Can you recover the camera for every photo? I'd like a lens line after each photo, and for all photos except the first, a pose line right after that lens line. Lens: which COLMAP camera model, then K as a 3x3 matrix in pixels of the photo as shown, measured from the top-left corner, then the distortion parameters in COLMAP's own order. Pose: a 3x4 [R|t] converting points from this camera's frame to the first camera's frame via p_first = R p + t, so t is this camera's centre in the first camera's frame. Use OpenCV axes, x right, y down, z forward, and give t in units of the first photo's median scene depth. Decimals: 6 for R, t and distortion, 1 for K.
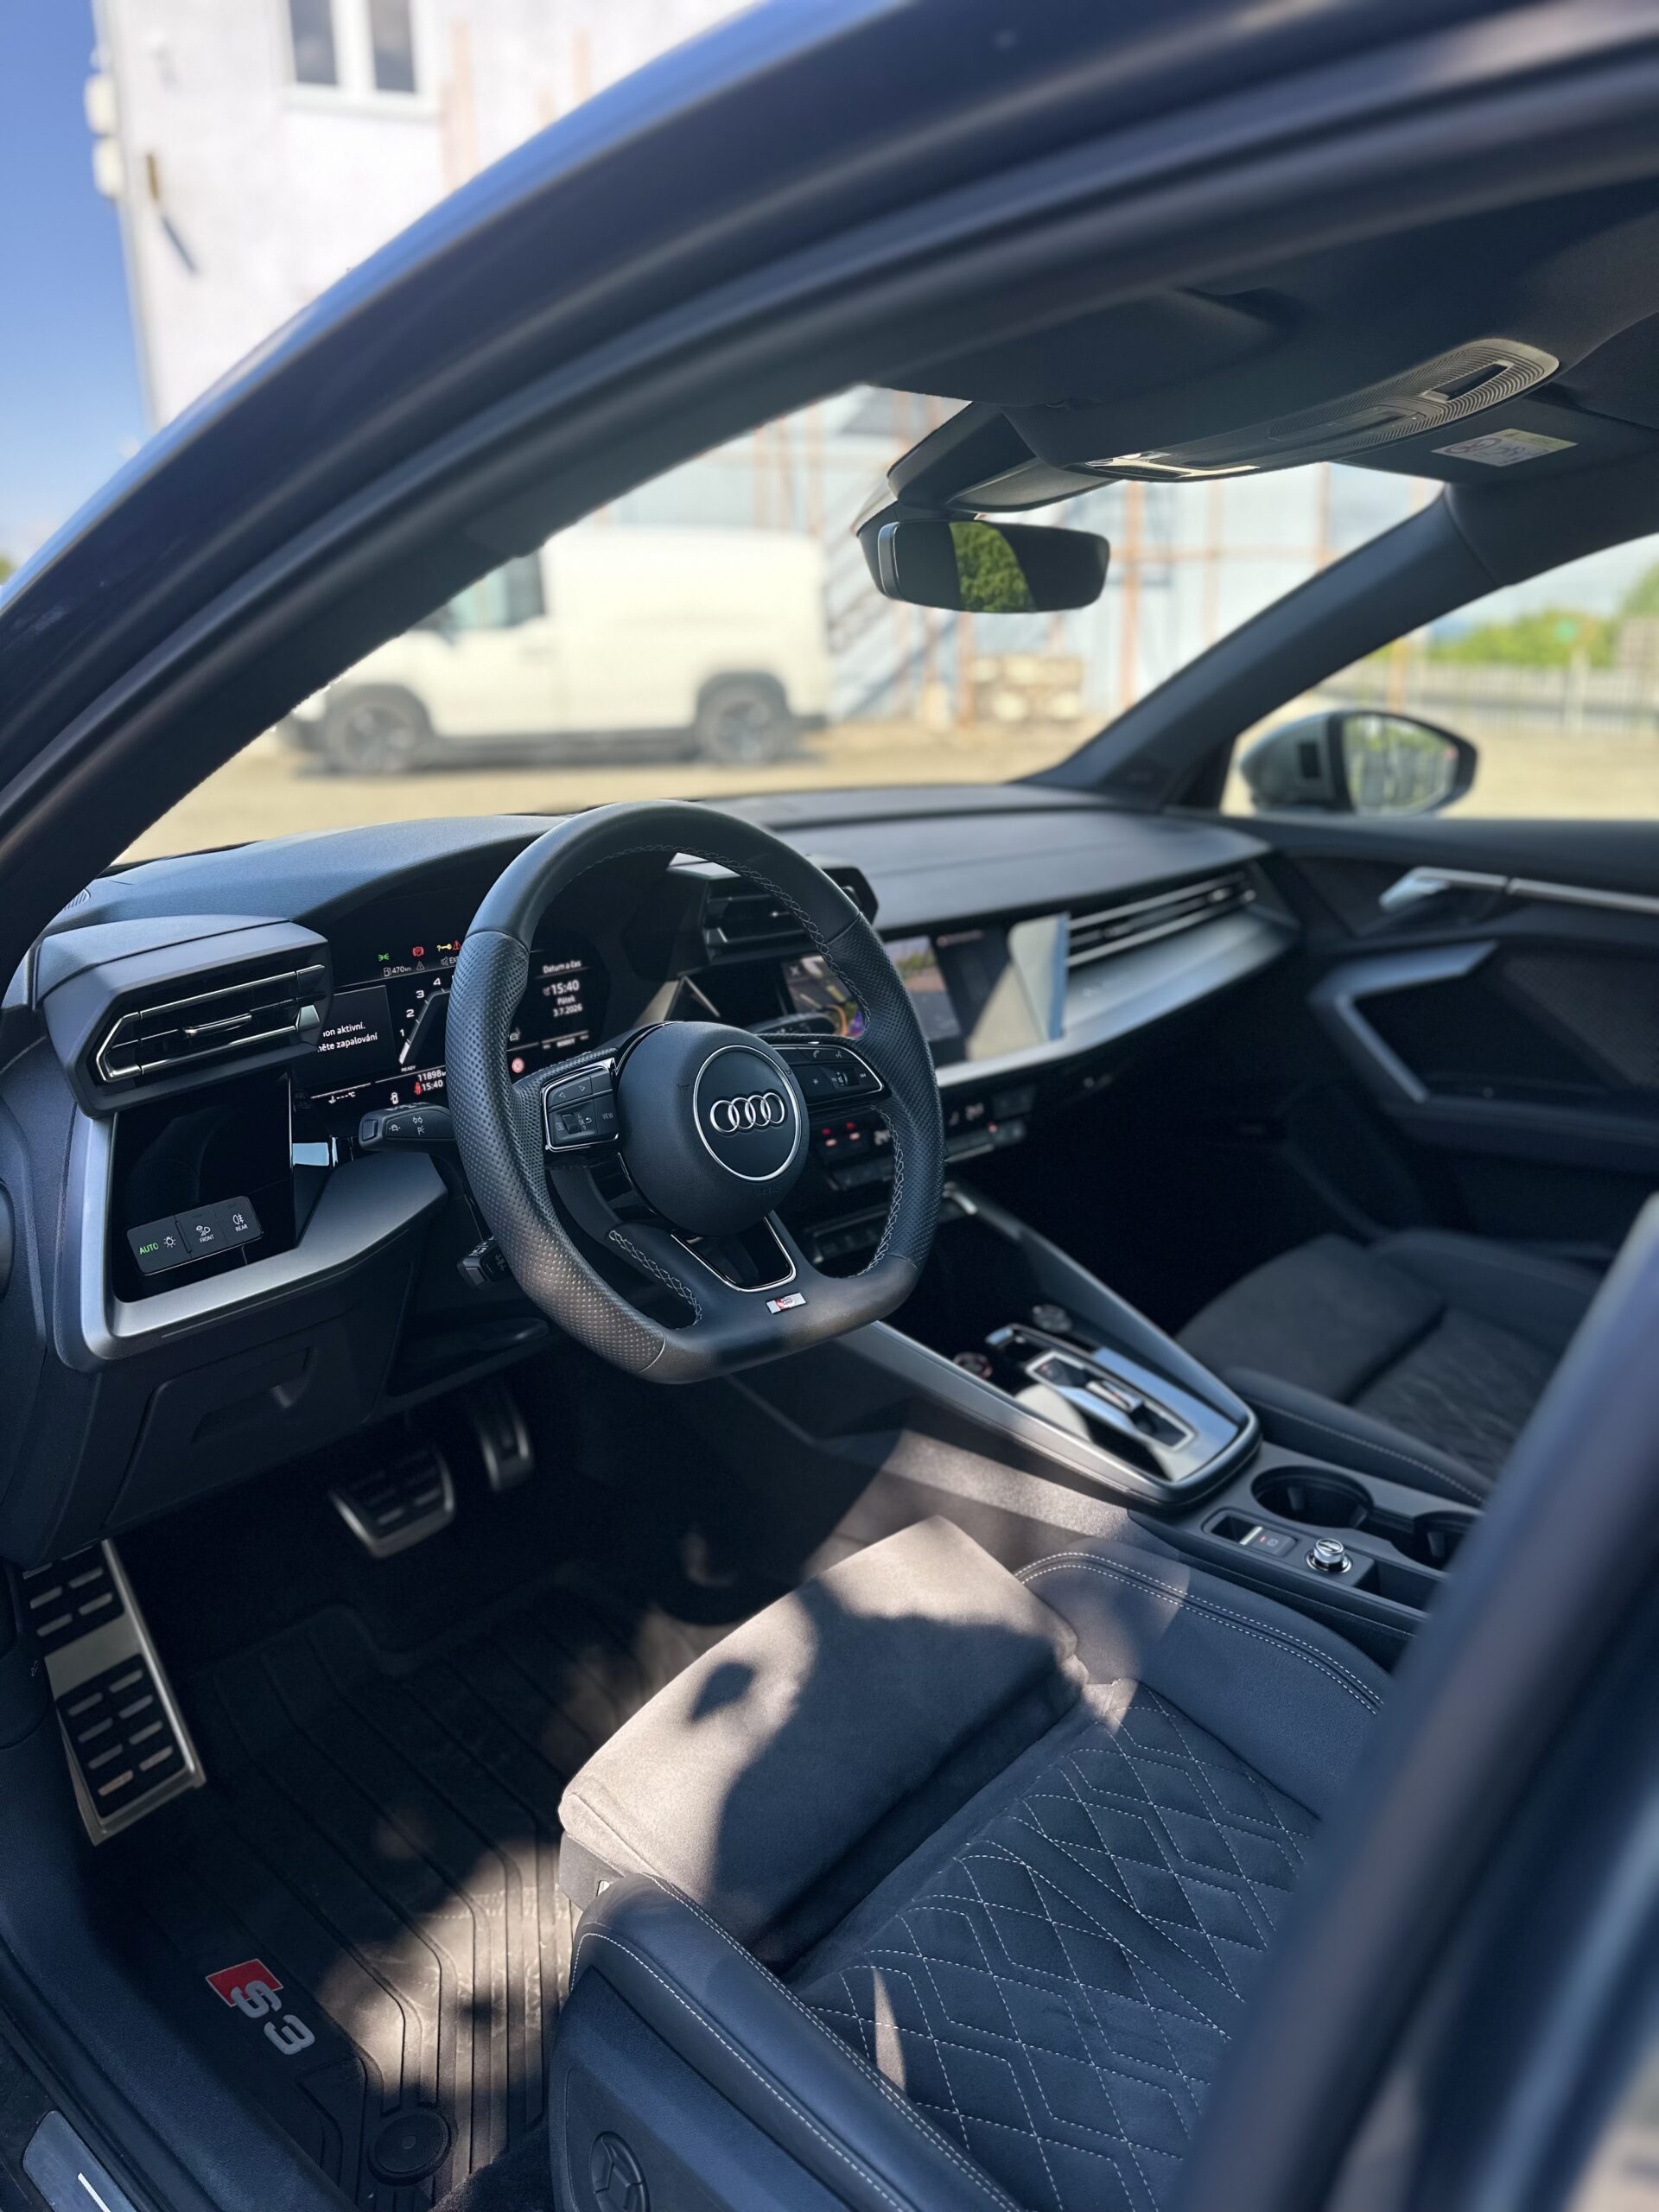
lens RADIAL K [[1563.5, 0, 822.9], [0, 1563.5, 1112.2], [0, 0, 1]] dist [0.064409, -0.025217]
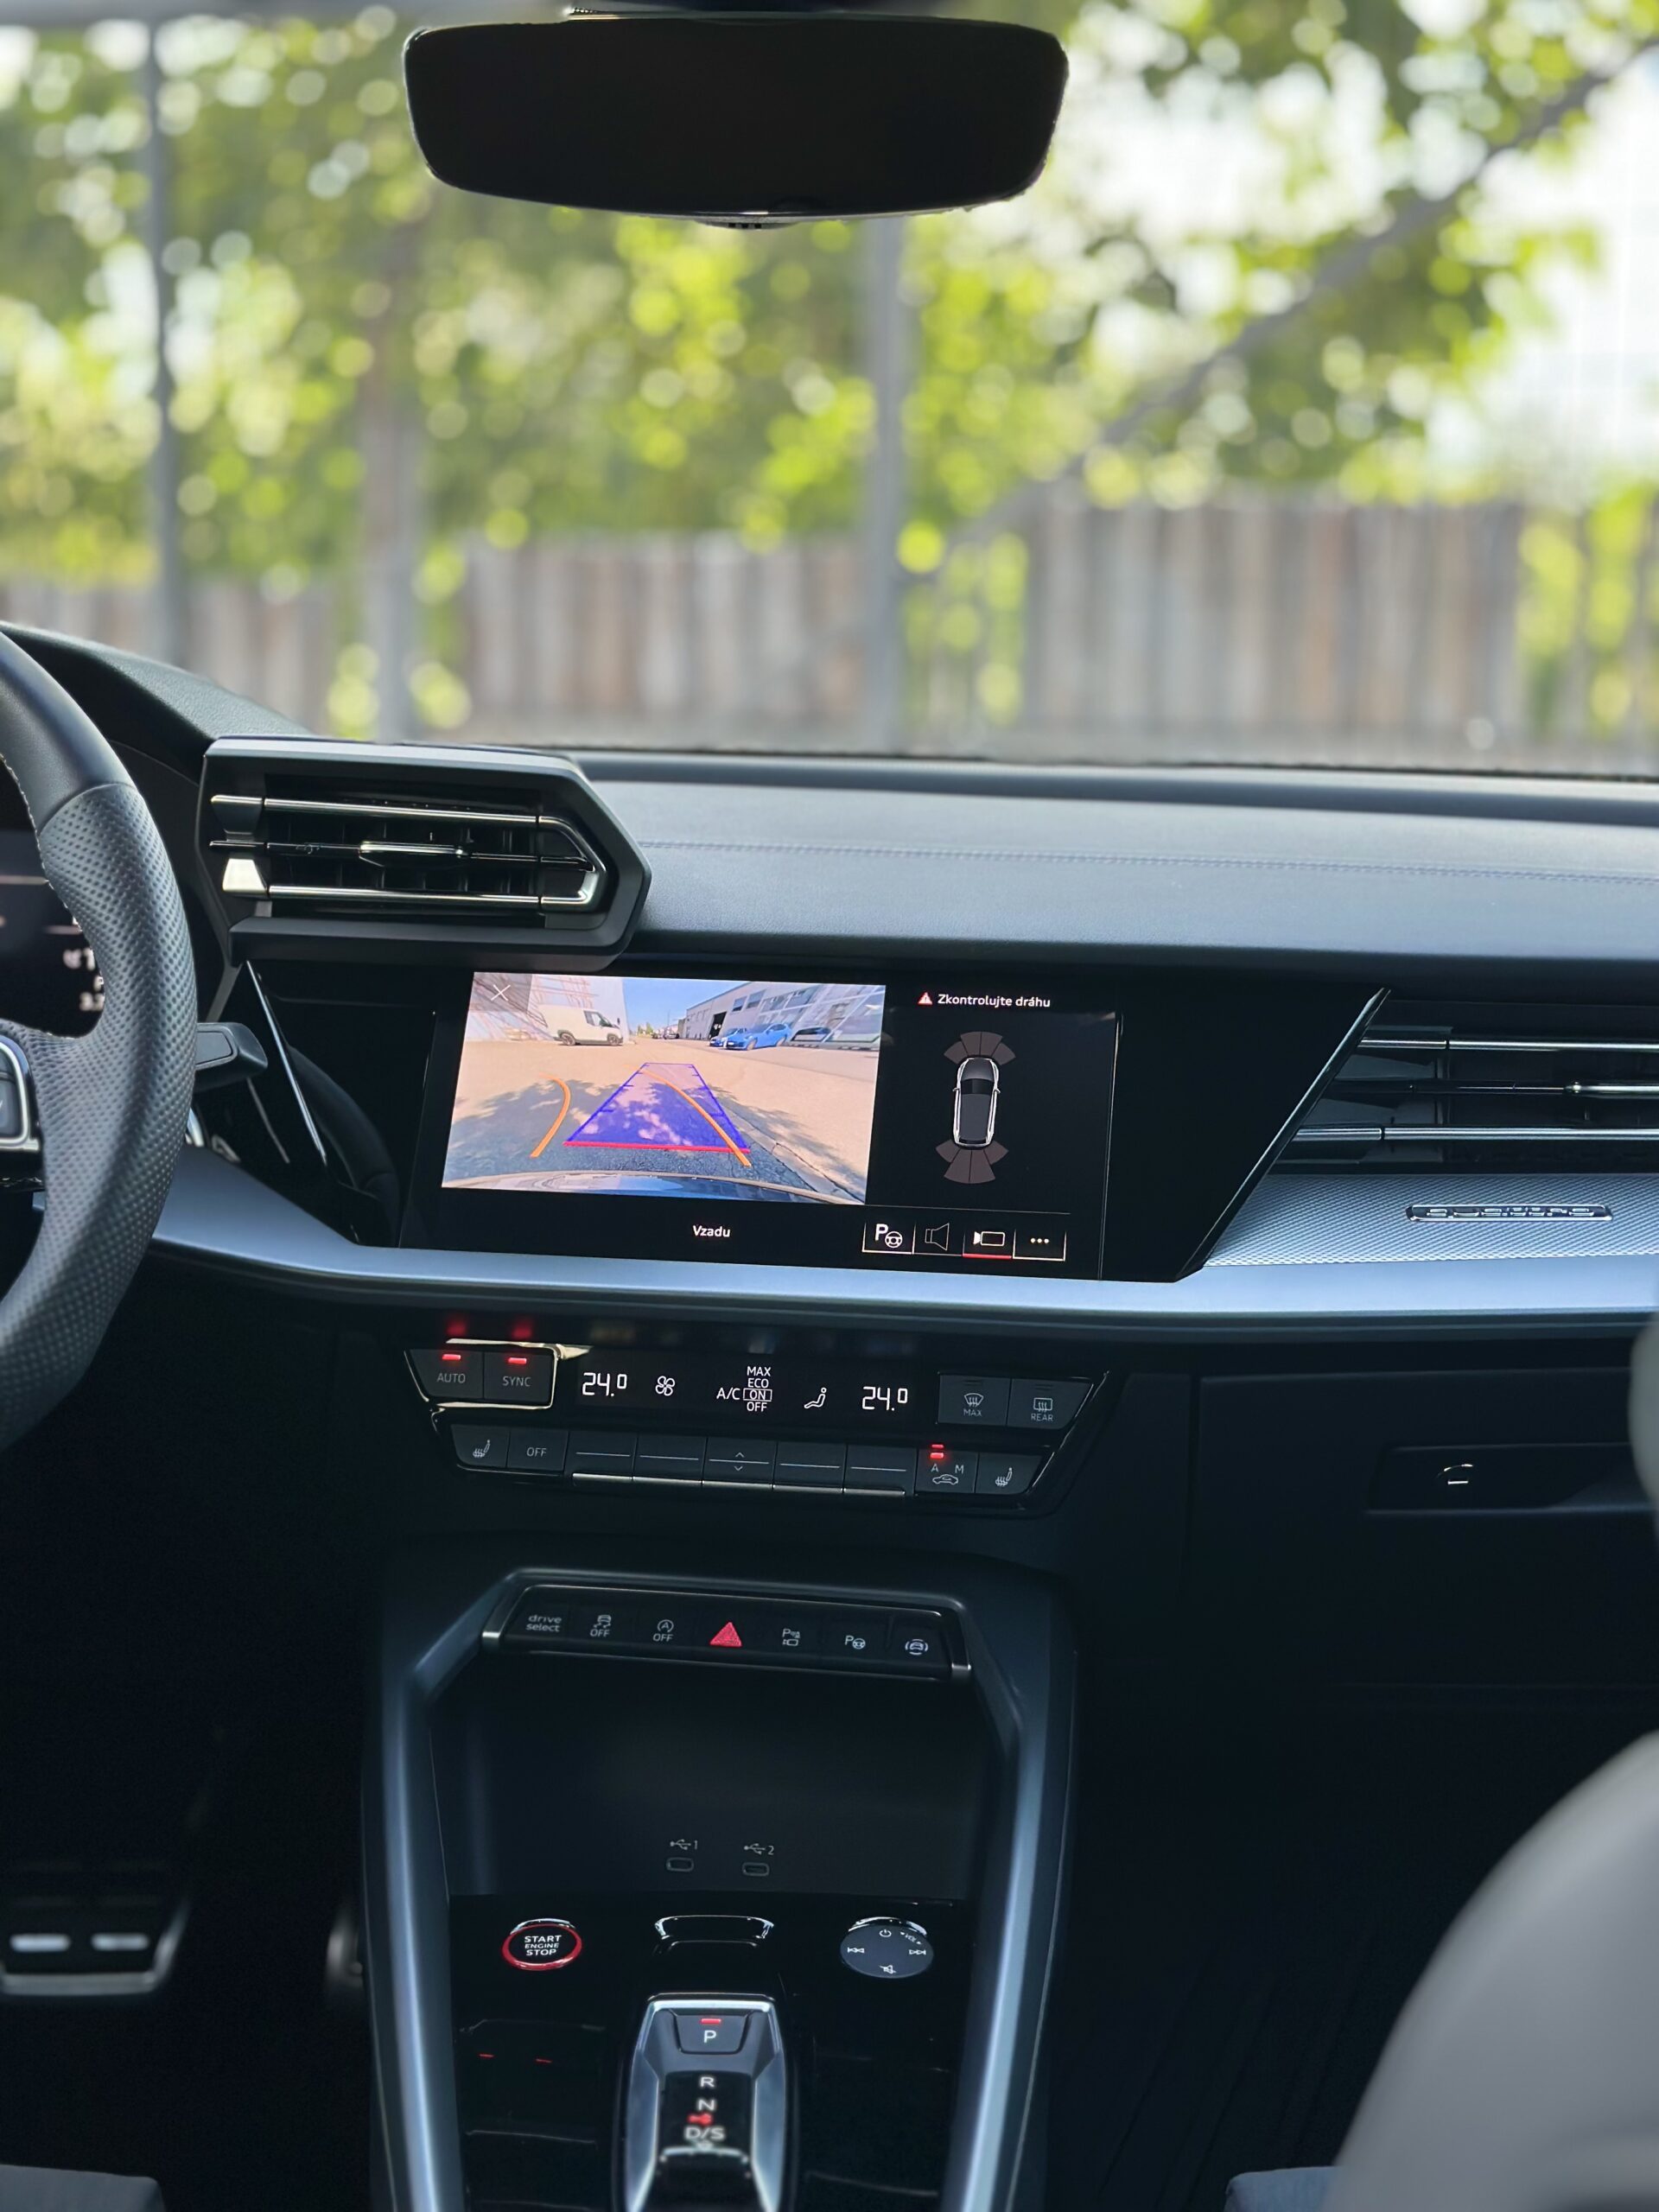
lens RADIAL K [[3079.9, 0, 842.9], [0, 3079.9, 1101.5], [0, 0, 1]] dist [0.120555, 0.000000]
pose [[0.672258, 0.115119, -0.731312, 0.800735], [-0.243497, 0.967257, -0.071574, -0.017718], [0.699127, 0.226189, 0.678277, 0.474313]]
